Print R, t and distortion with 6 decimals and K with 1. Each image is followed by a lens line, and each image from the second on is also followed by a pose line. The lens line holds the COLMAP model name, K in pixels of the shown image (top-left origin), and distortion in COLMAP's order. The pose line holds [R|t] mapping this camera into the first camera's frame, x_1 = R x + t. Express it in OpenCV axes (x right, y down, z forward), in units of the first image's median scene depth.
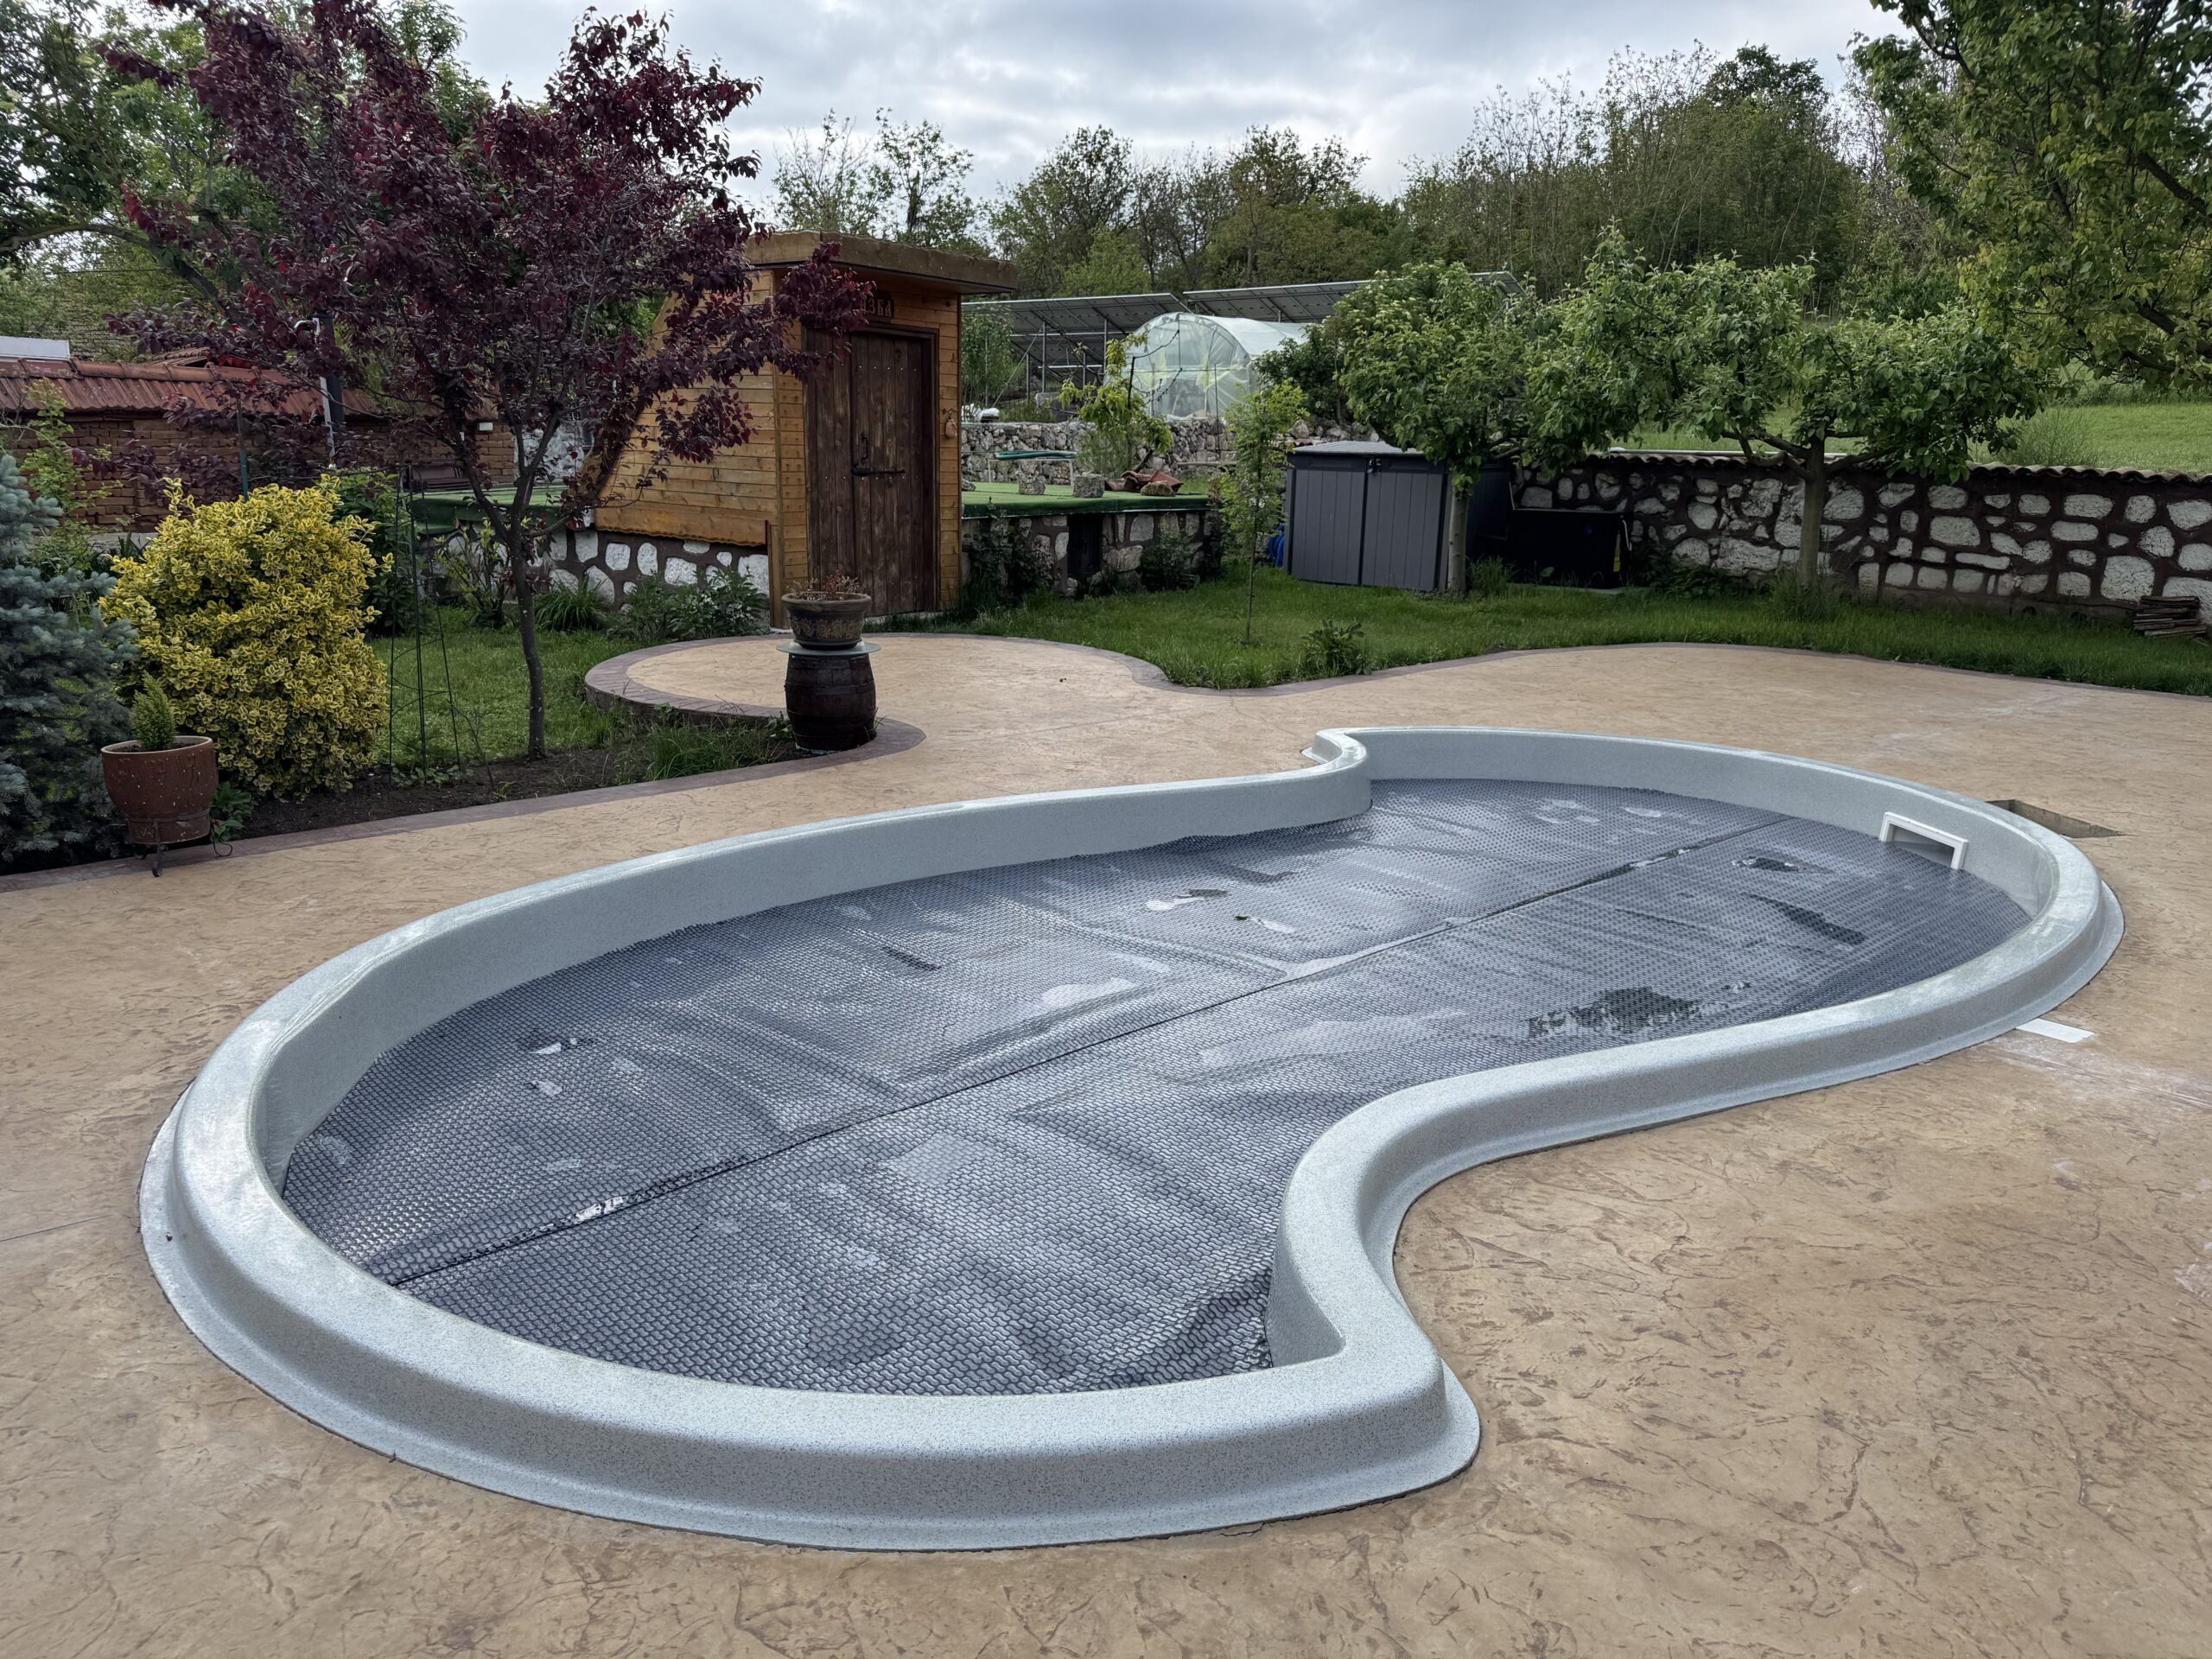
lens RADIAL K [[1554.0, 0, 1120.4], [0, 1554.0, 825.2], [0, 0, 1]] dist [0.021400, -0.015686]
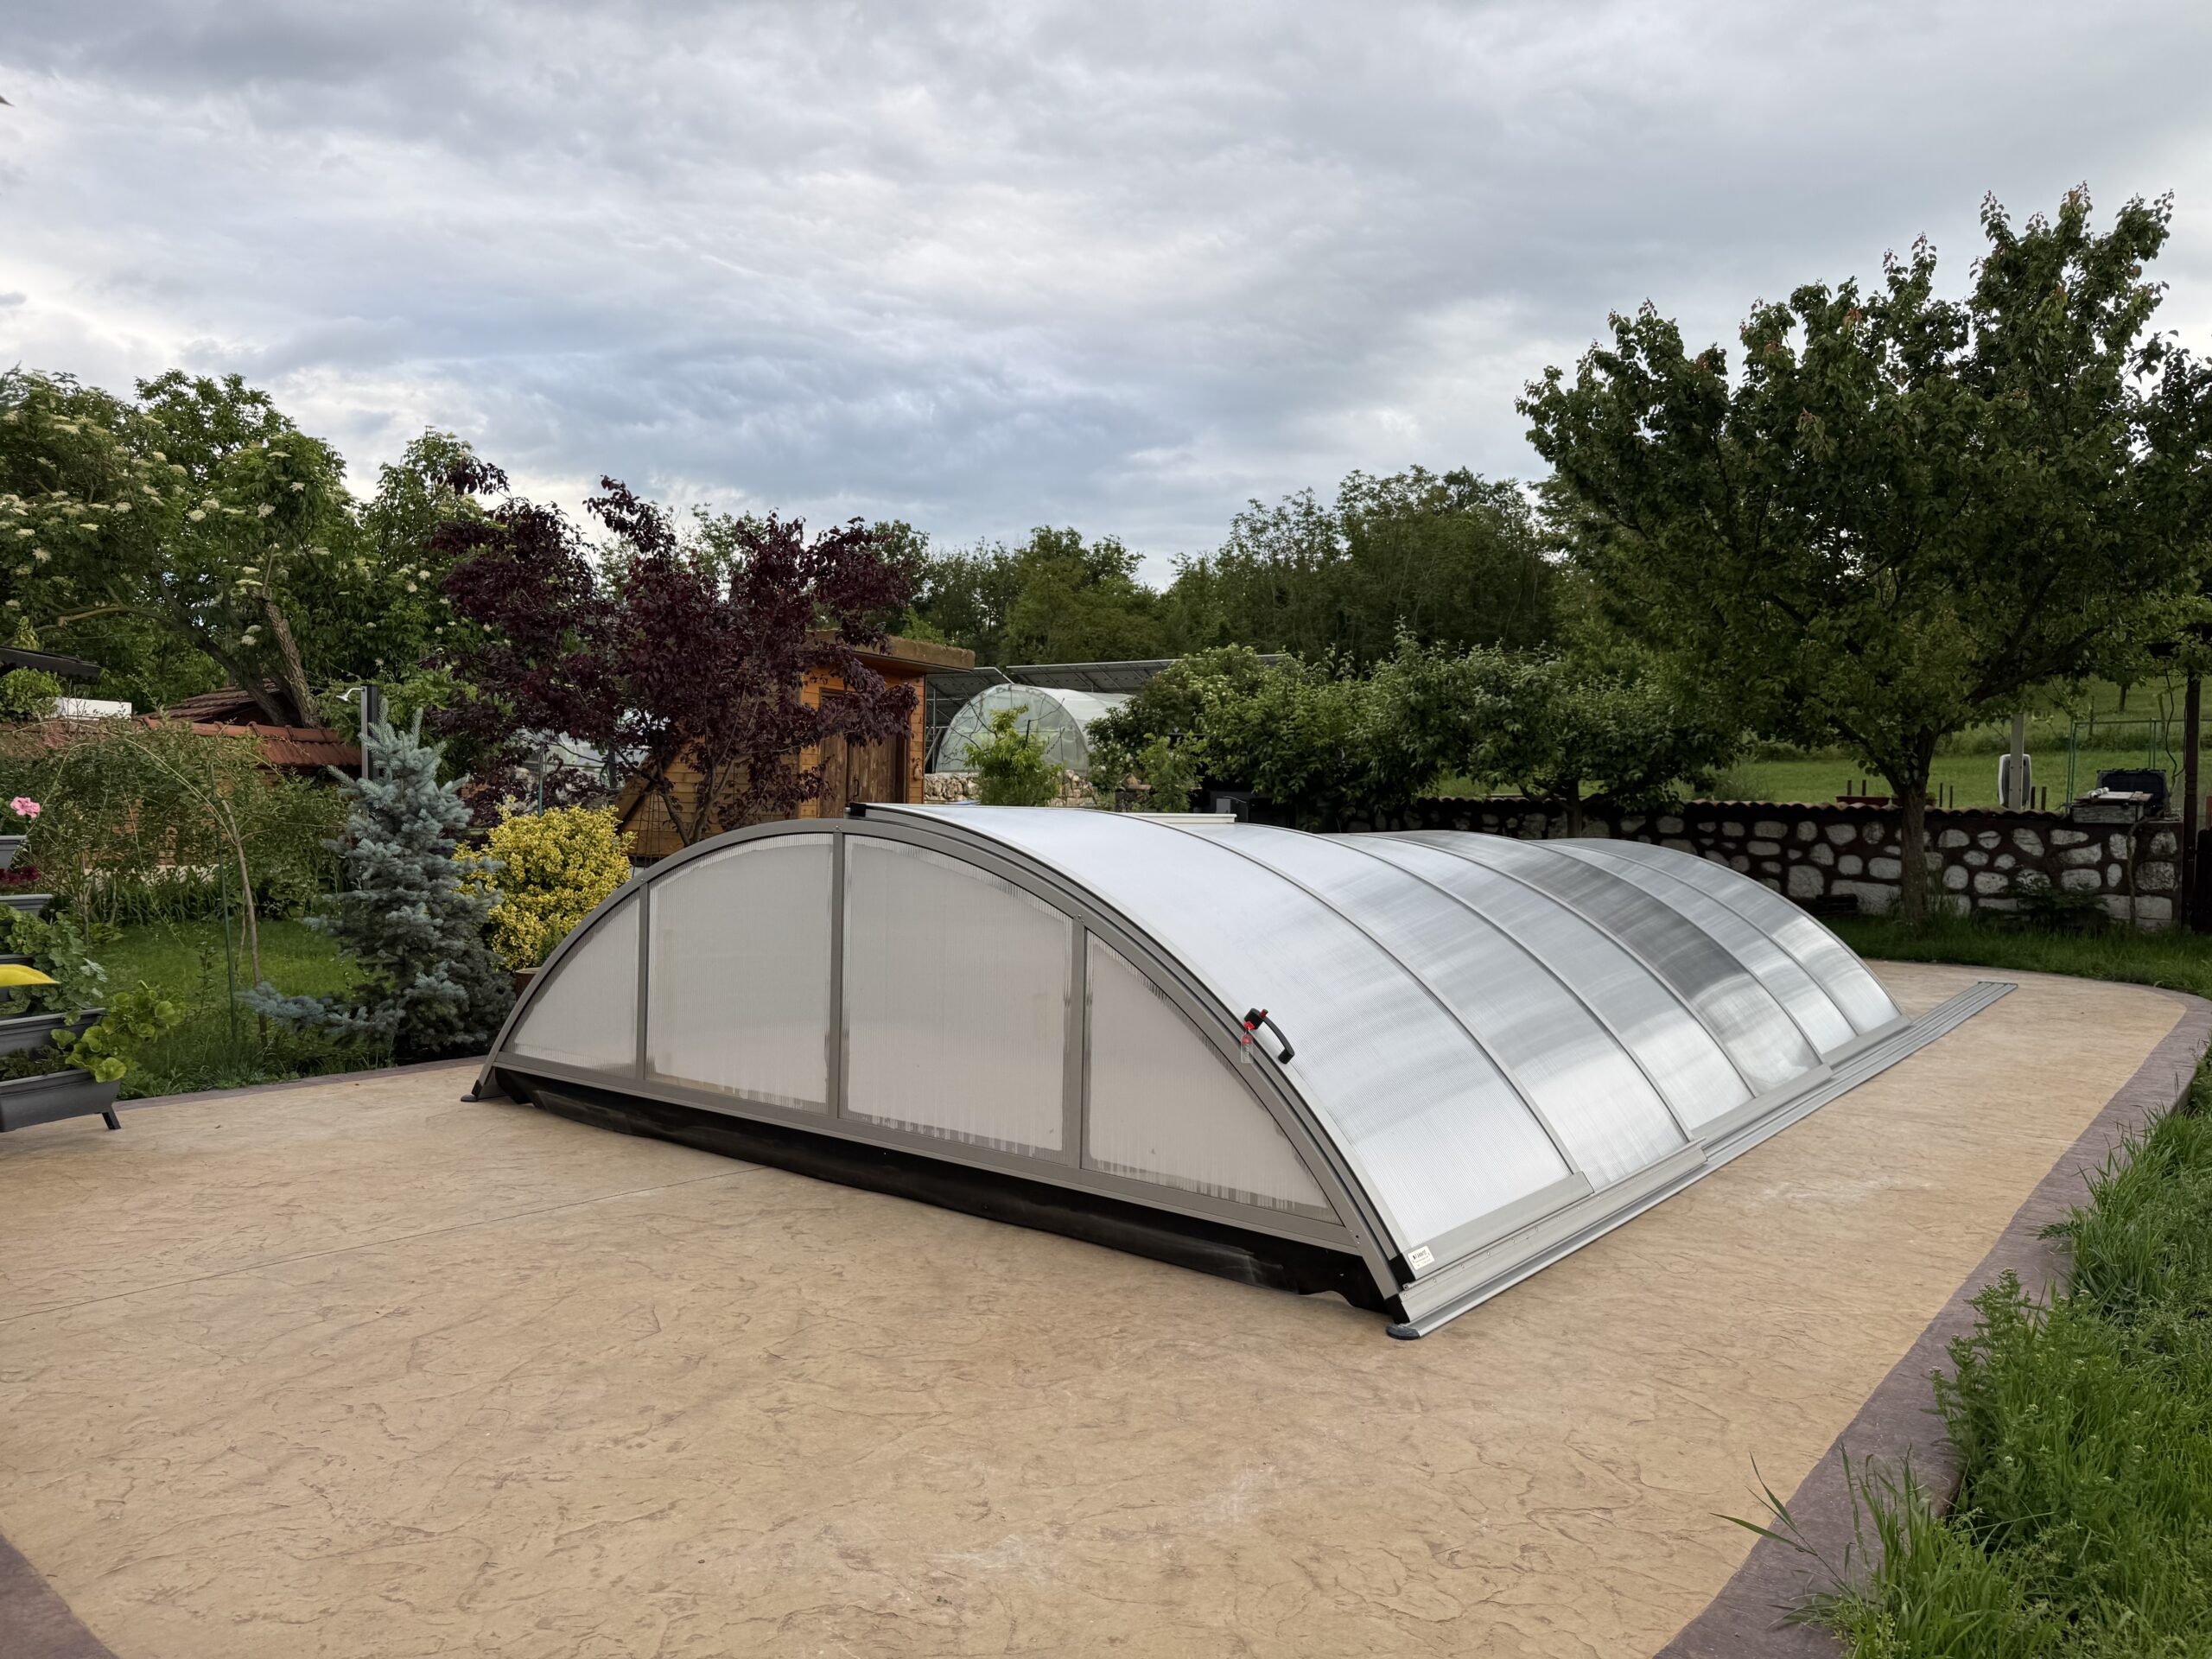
lens RADIAL K [[1554.0, 0, 1096.6], [0, 1554.0, 824.9], [0, 0, 1]] dist [0.021400, -0.015686]
pose [[0.991185, -0.005952, 0.132351, -0.136092], [0.035476, 0.974433, -0.221860, 0.070264], [-0.127647, 0.224599, 0.966055, -0.227271]]
